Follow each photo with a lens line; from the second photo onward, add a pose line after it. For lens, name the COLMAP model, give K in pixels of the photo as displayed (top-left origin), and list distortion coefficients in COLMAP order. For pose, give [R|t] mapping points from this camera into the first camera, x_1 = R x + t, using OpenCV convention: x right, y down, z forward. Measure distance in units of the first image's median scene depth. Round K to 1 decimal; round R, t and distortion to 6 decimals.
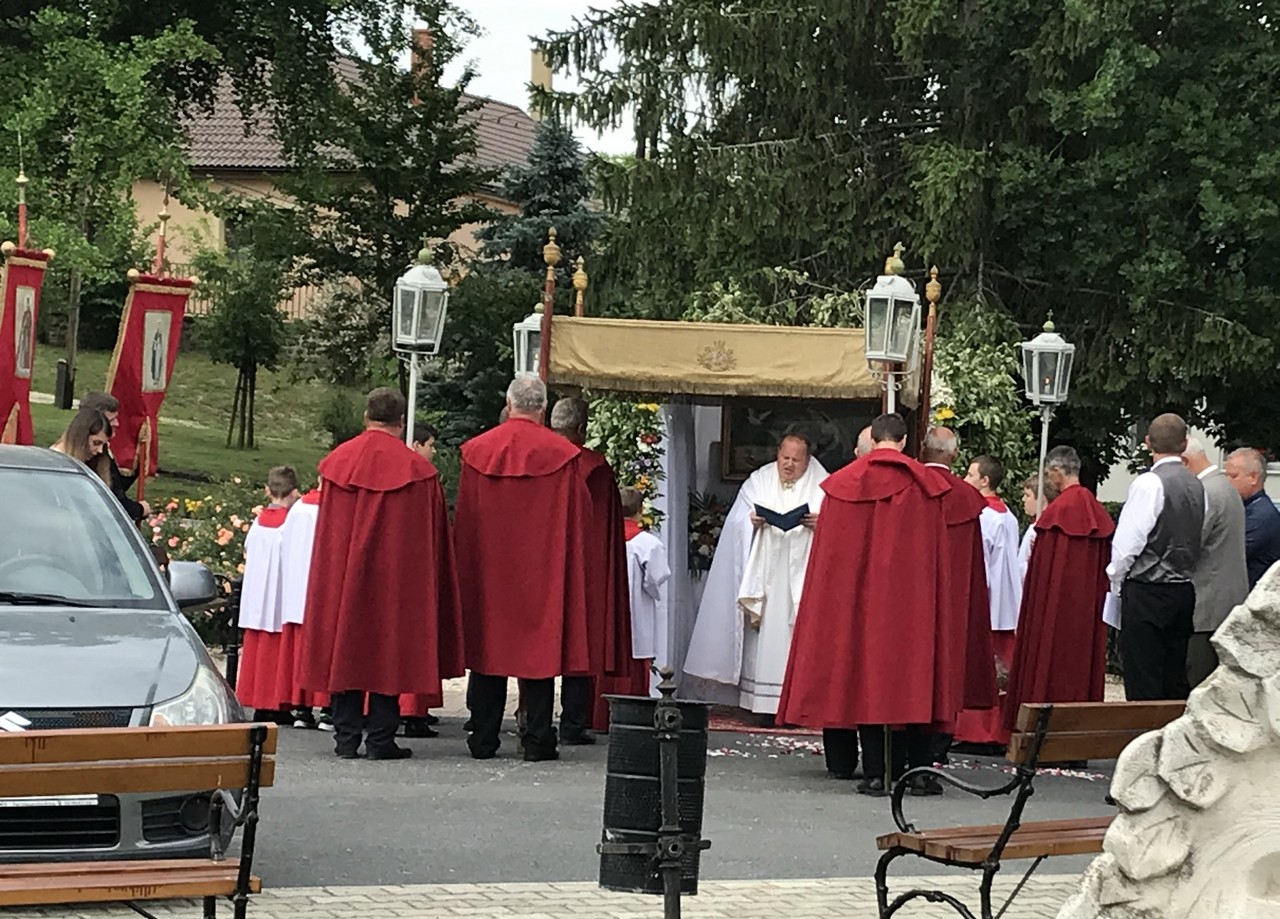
lens RADIAL K [[3519.3, 0, 615.8], [0, 3519.3, 567.9], [0, 0, 1]] dist [0.302709, -1.868820]
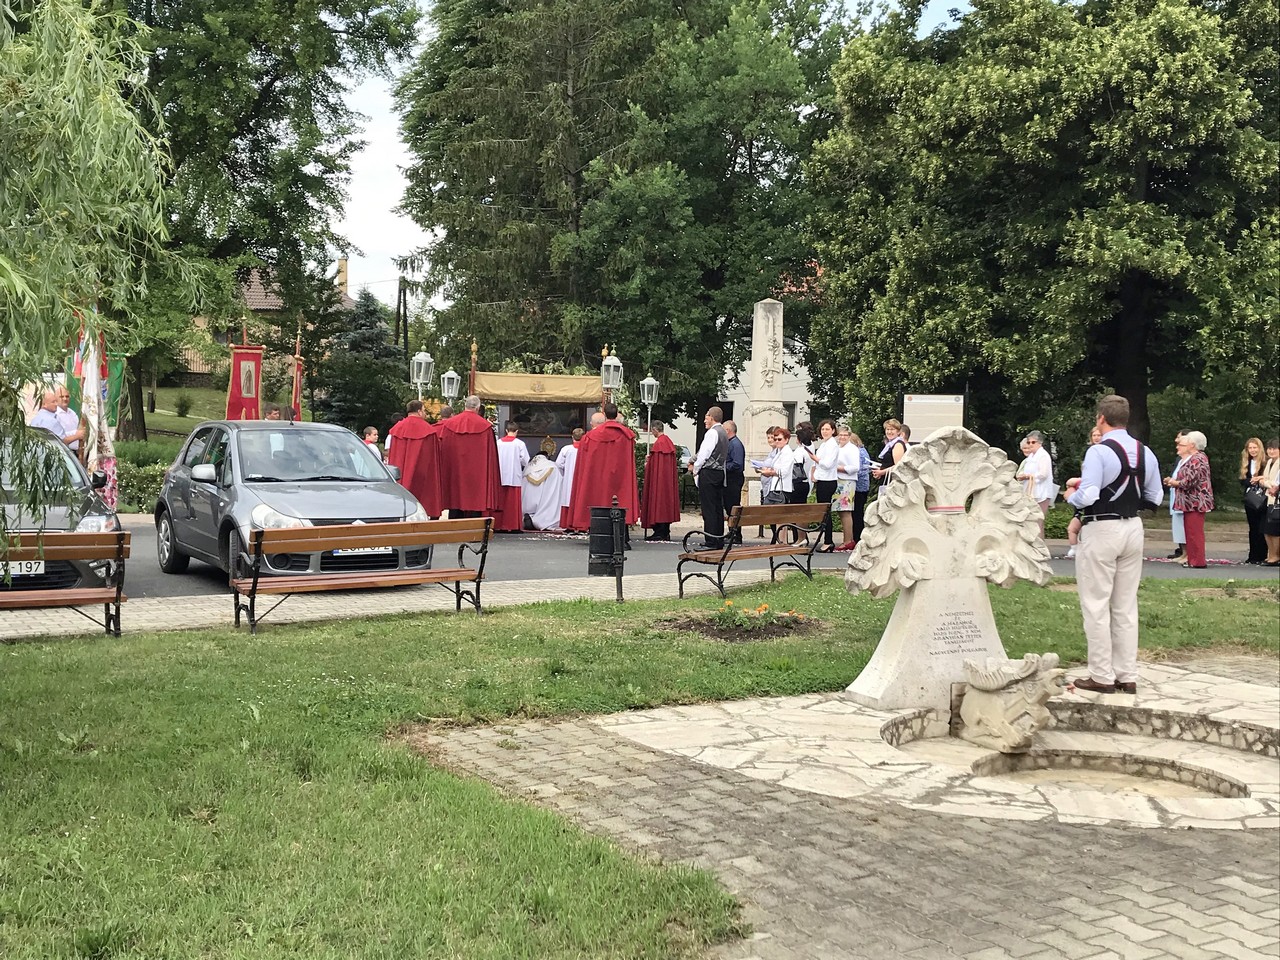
lens RADIAL K [[1483.5, 0, 645.3], [0, 1483.5, 494.3], [0, 0, 1]] dist [0.198865, -0.551845]
pose [[0.978801, -0.022644, 0.203558, -0.079046], [0.020359, 0.999704, 0.013309, 0.004462], [-0.203799, -0.008883, 0.978972, -0.065010]]
